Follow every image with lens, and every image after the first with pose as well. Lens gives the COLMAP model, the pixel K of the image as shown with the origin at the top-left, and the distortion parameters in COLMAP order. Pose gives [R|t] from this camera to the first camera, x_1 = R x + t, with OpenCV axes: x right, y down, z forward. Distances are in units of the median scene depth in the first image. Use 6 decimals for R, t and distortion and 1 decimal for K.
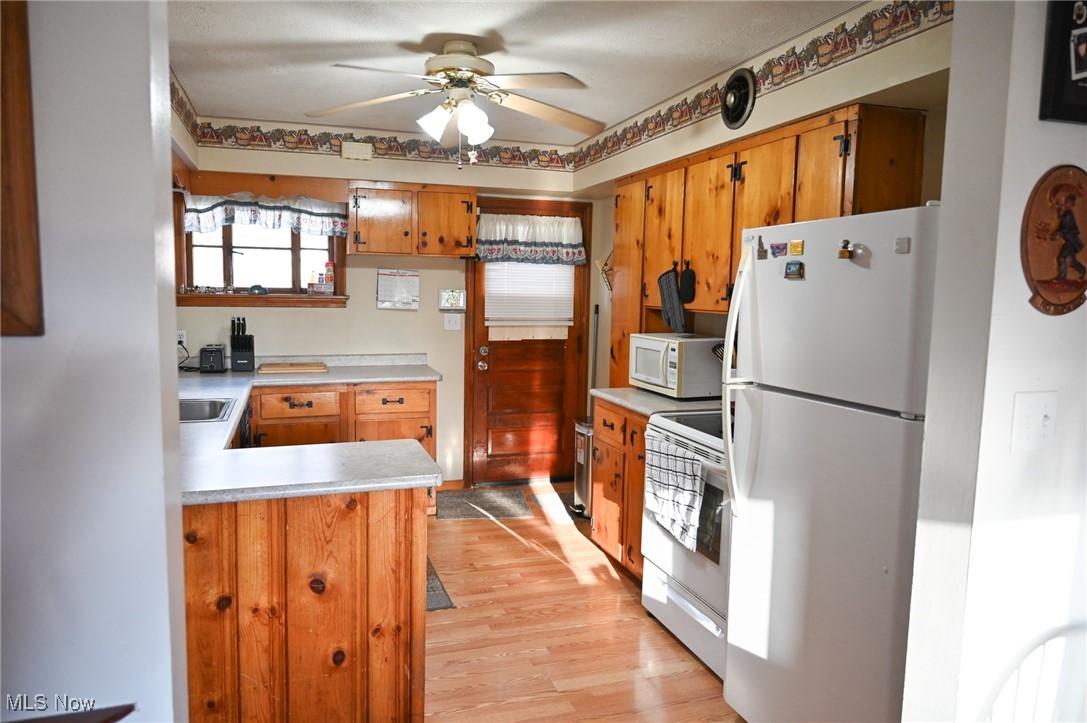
lens RADIAL K [[720.2, 0, 537.2], [0, 720.2, 359.8], [0, 0, 1]] dist [-0.009084, -0.000762]
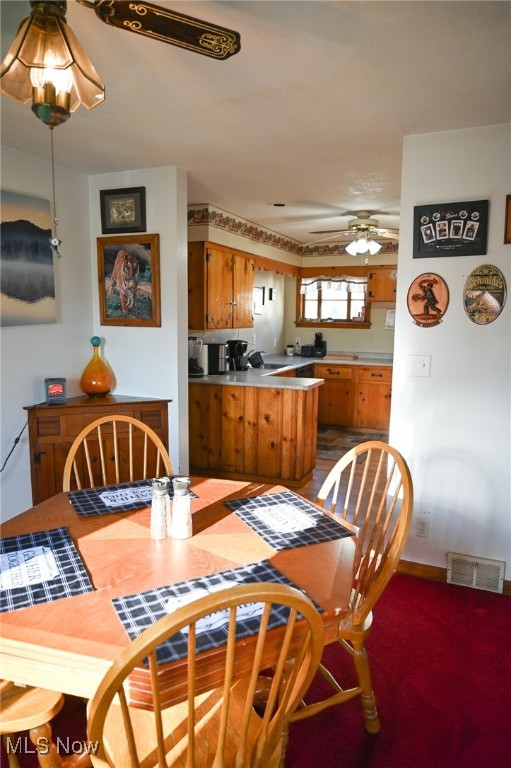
lens RADIAL K [[508.9, 0, 256.0], [0, 508.9, 385.2], [0, 0, 1]] dist [-0.009084, -0.000762]
pose [[0.739969, 0.083811, -0.667399, 0.576790], [-0.064707, 0.996475, 0.053393, 0.035691], [0.669521, 0.003676, 0.742784, -0.327325]]
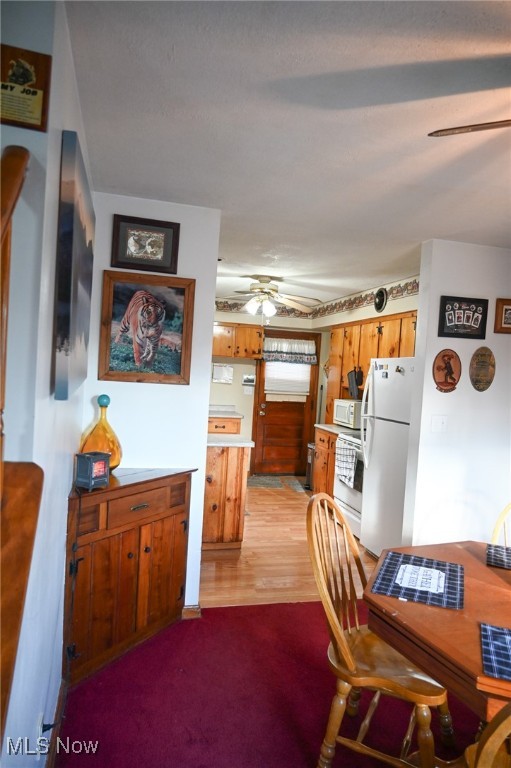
lens RADIAL K [[508.9, 0, 254.5], [0, 508.9, 385.2], [0, 0, 1]] dist [-0.009084, -0.000762]
pose [[0.996658, 0.042507, -0.069760, -0.003571], [-0.047499, 0.996306, -0.071537, 0.043544], [0.066461, 0.074611, 0.994995, -0.537743]]
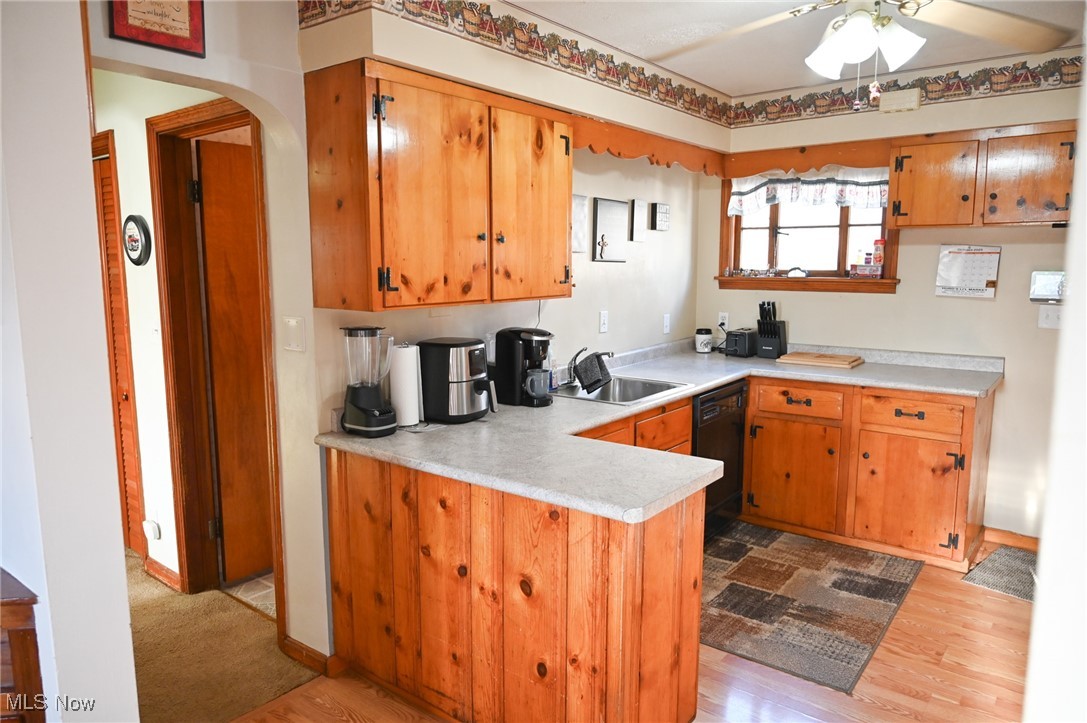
lens RADIAL K [[720.2, 0, 538.4], [0, 720.2, 355.4], [0, 0, 1]] dist [-0.009084, -0.000762]
pose [[0.545030, 0.093357, -0.833203, 0.262137], [-0.071081, 0.995349, 0.065028, -0.033245], [0.835398, 0.023783, 0.549130, 0.258034]]
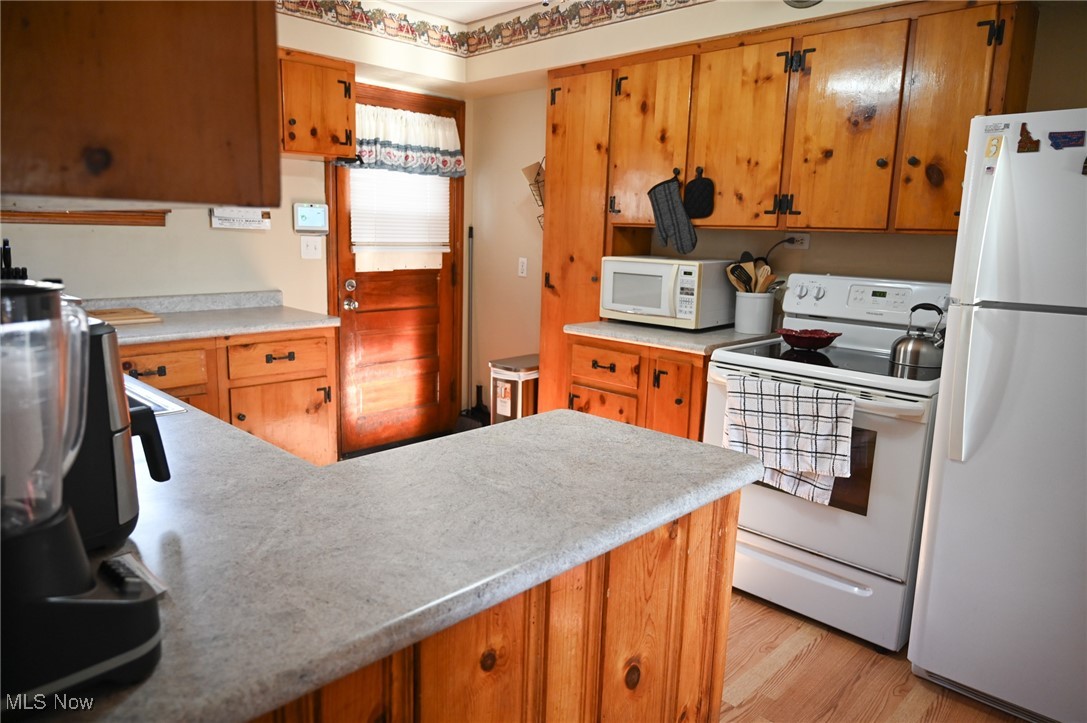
lens RADIAL K [[720.2, 0, 530.6], [0, 720.2, 359.7], [0, 0, 1]] dist [-0.009084, -0.000762]
pose [[0.894635, -0.072460, 0.440884, -0.336296], [0.033454, 0.994855, 0.095622, 0.000034], [-0.445544, -0.070797, 0.892456, 0.290839]]
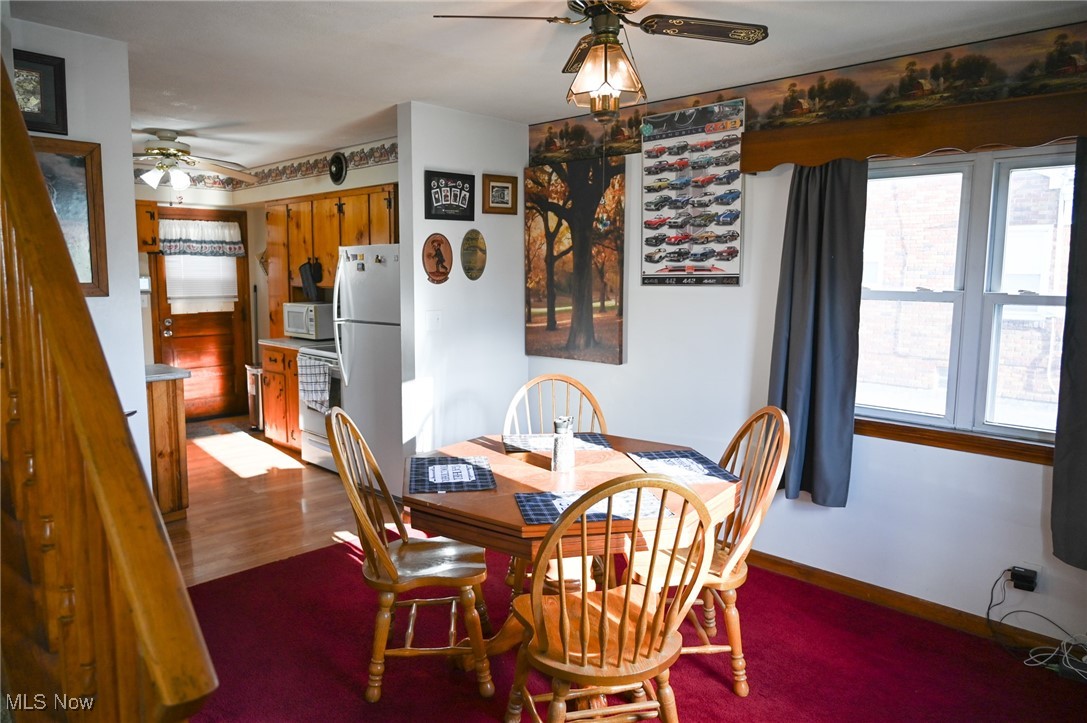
lens RADIAL K [[720.2, 0, 539.5], [0, 720.2, 356.4], [0, 0, 1]] dist [-0.009084, -0.000762]
pose [[0.886906, -0.067276, 0.457025, -0.102994], [0.056427, 0.997707, 0.037365, 0.054643], [-0.458490, -0.007351, 0.888669, -0.674835]]
